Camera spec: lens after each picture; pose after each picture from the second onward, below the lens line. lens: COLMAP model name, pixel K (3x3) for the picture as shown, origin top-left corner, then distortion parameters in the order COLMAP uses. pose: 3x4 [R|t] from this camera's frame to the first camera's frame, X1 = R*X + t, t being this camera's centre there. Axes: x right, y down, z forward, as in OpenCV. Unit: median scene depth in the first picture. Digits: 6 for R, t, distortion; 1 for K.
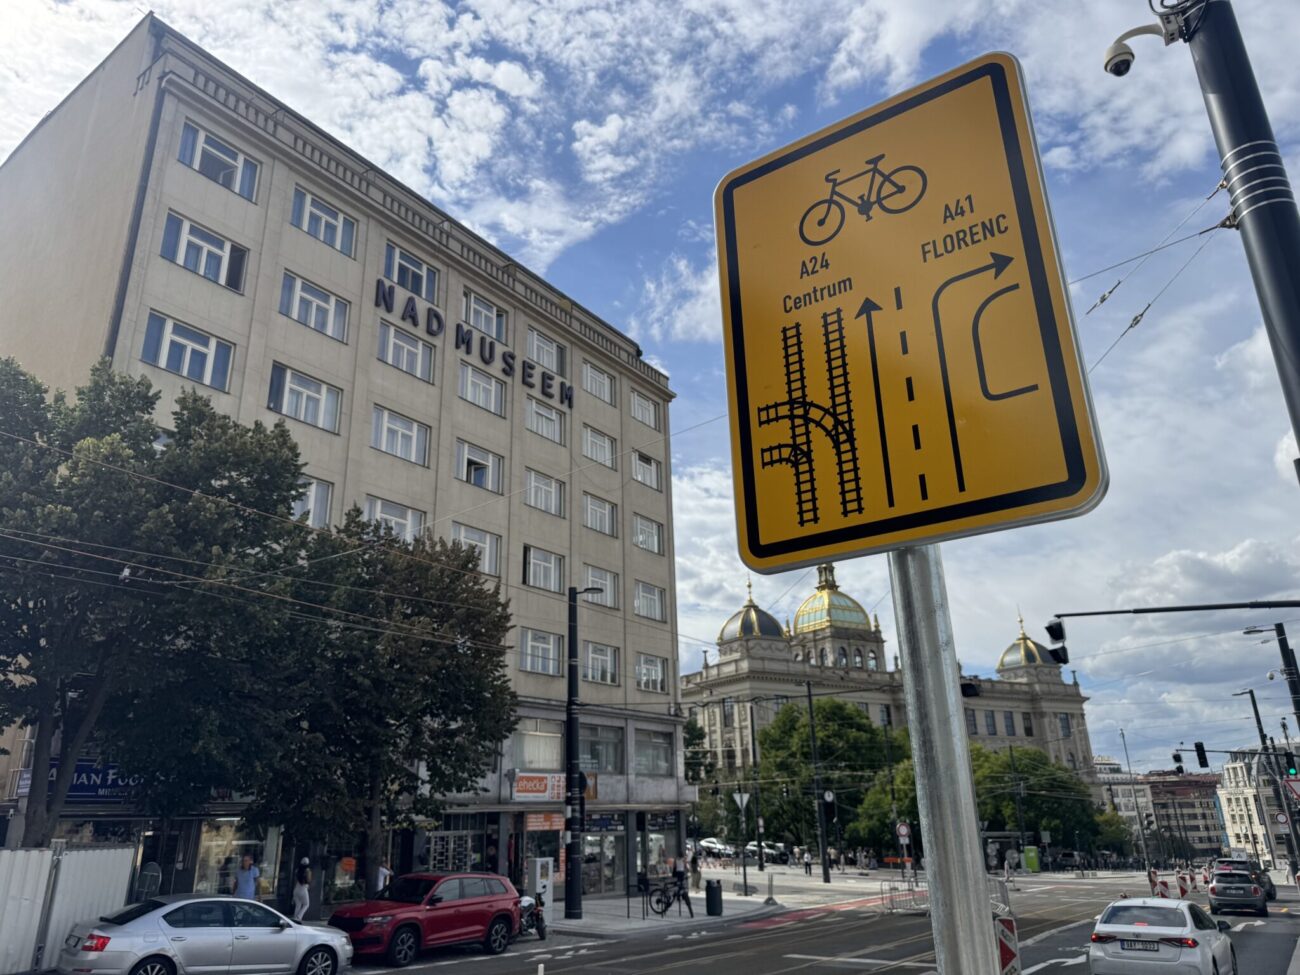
lens RADIAL K [[928.7, 0, 628.4], [0, 928.7, 438.6], [0, 0, 1]] dist [0.056418, -0.078328]
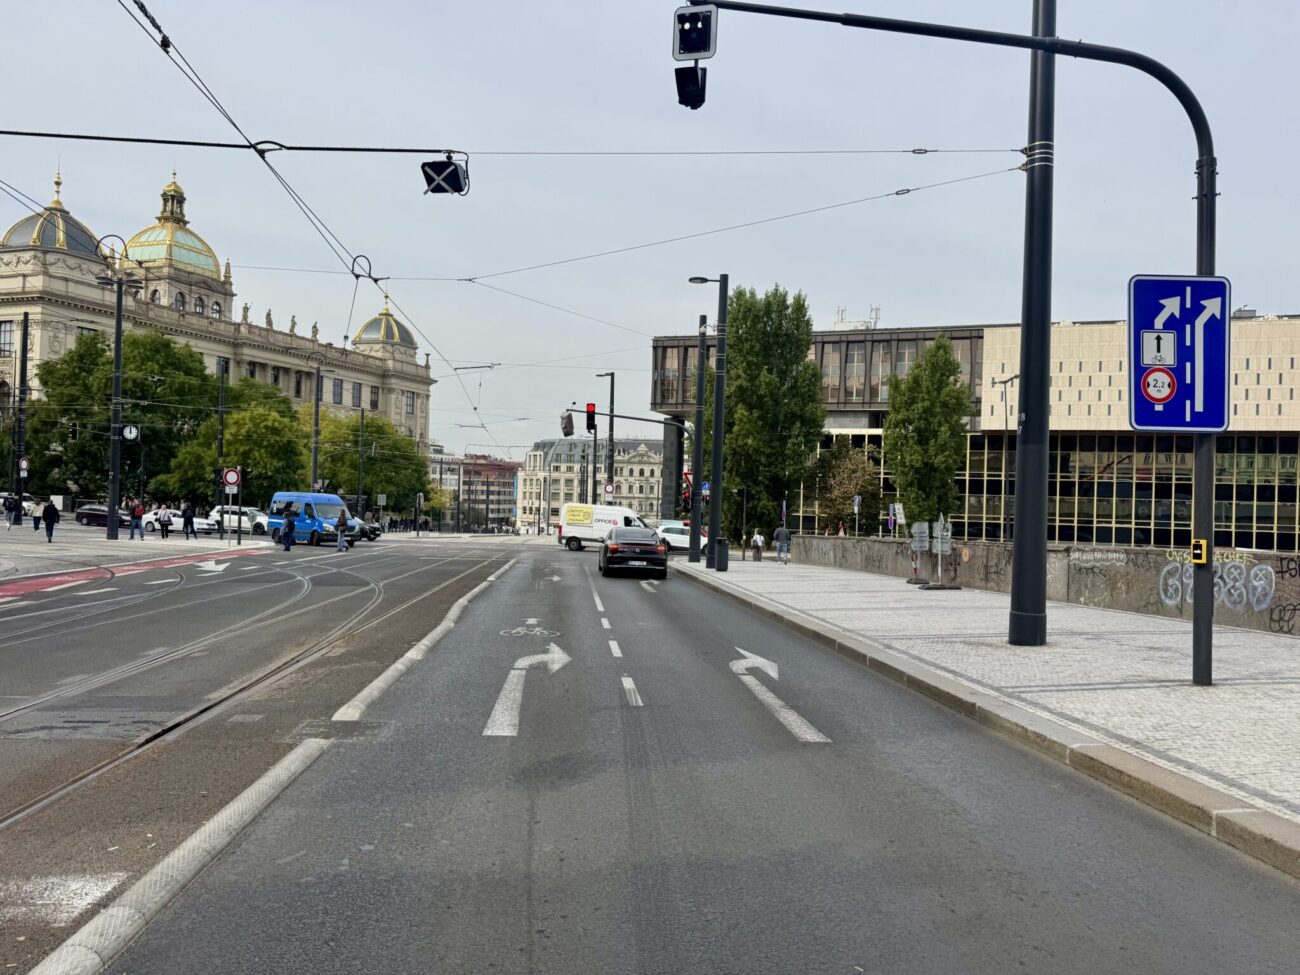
lens RADIAL K [[904.3, 0, 650.0], [0, 904.3, 487.5], [0, 0, 1]] dist [0.083673, -0.122763]
pose [[0.761813, 0.046213, 0.646147, 0.029595], [-0.283848, 0.920414, 0.268830, 0.052672], [-0.582299, -0.388205, 0.714300, 0.108221]]
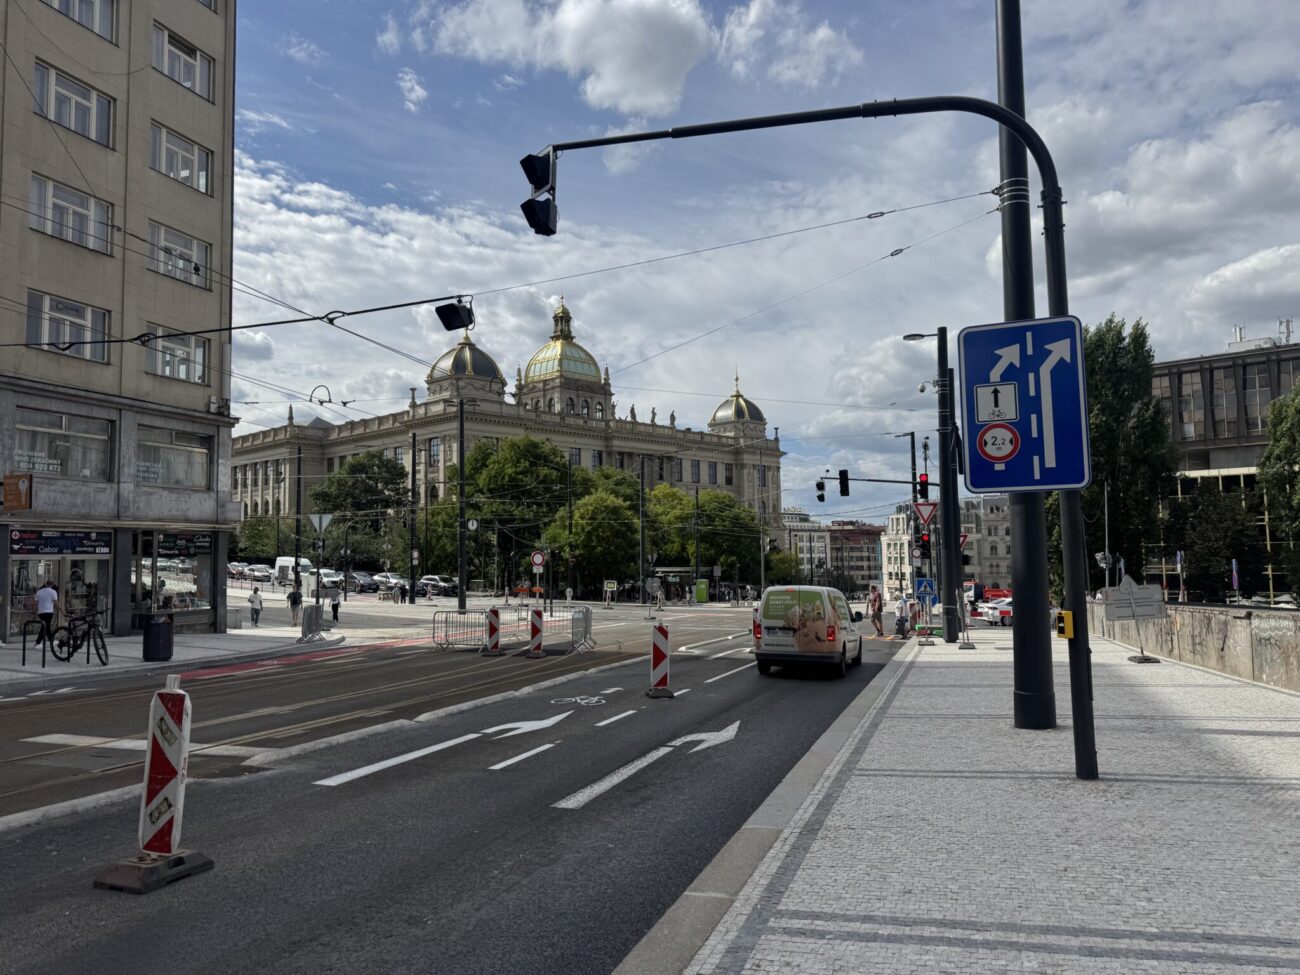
lens RADIAL K [[904.3, 0, 650.0], [0, 904.3, 487.5], [0, 0, 1]] dist [0.083673, -0.122763]
pose [[0.962145, 0.027573, 0.271140, 0.067548], [-0.107708, 0.952350, 0.285356, 0.039127], [-0.250352, -0.303758, 0.919269, 0.082003]]
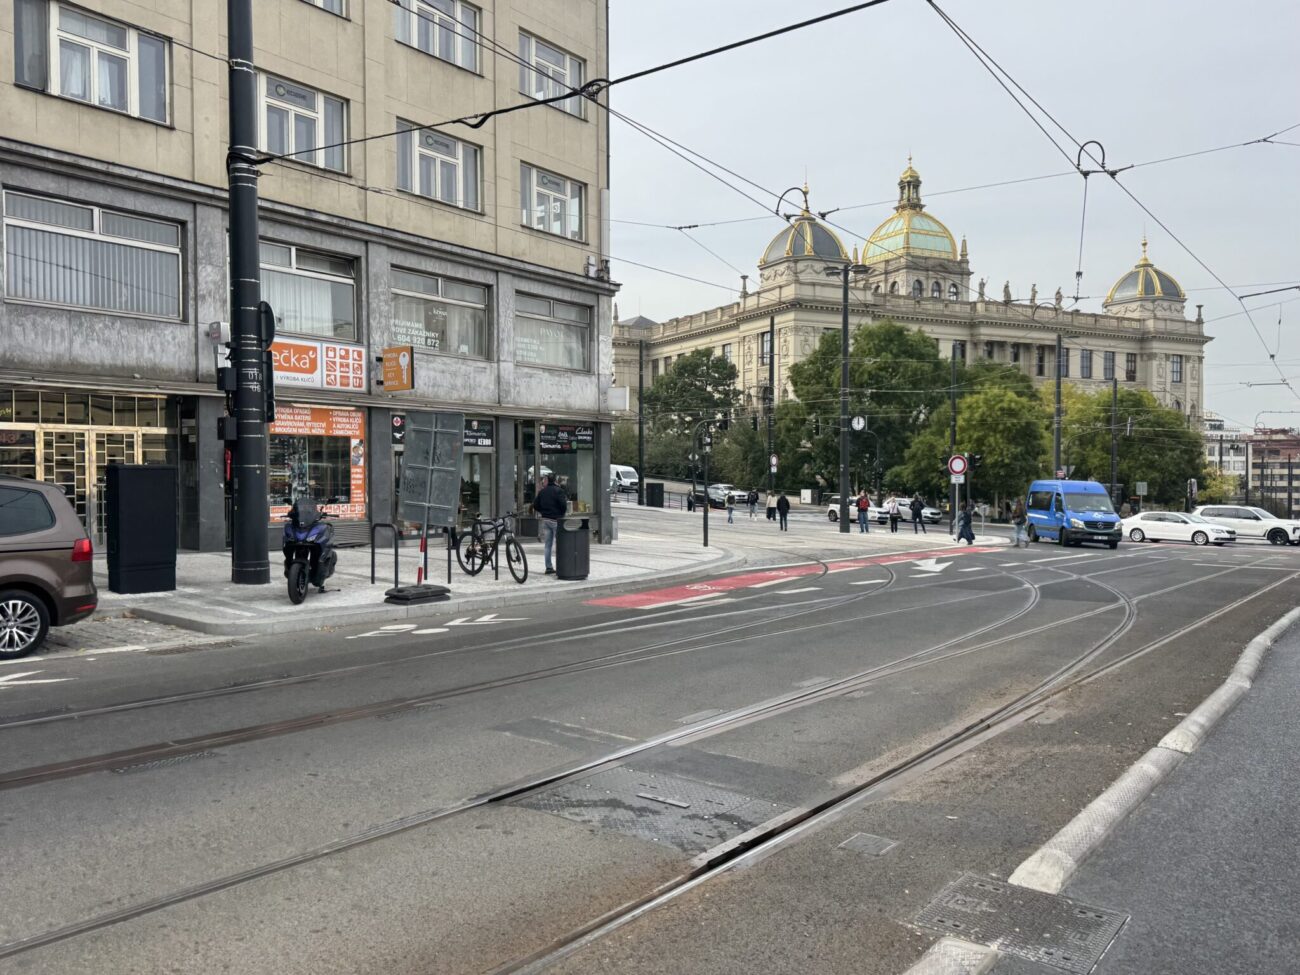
lens RADIAL K [[983.7, 0, 650.0], [0, 983.7, 487.5], [0, 0, 1]] dist [0.145574, -0.303982]
pose [[0.998864, 0.021227, -0.042656, 0.041837], [-0.002904, 0.920736, 0.390175, 0.062190], [0.047557, -0.389608, 0.919752, 0.129841]]
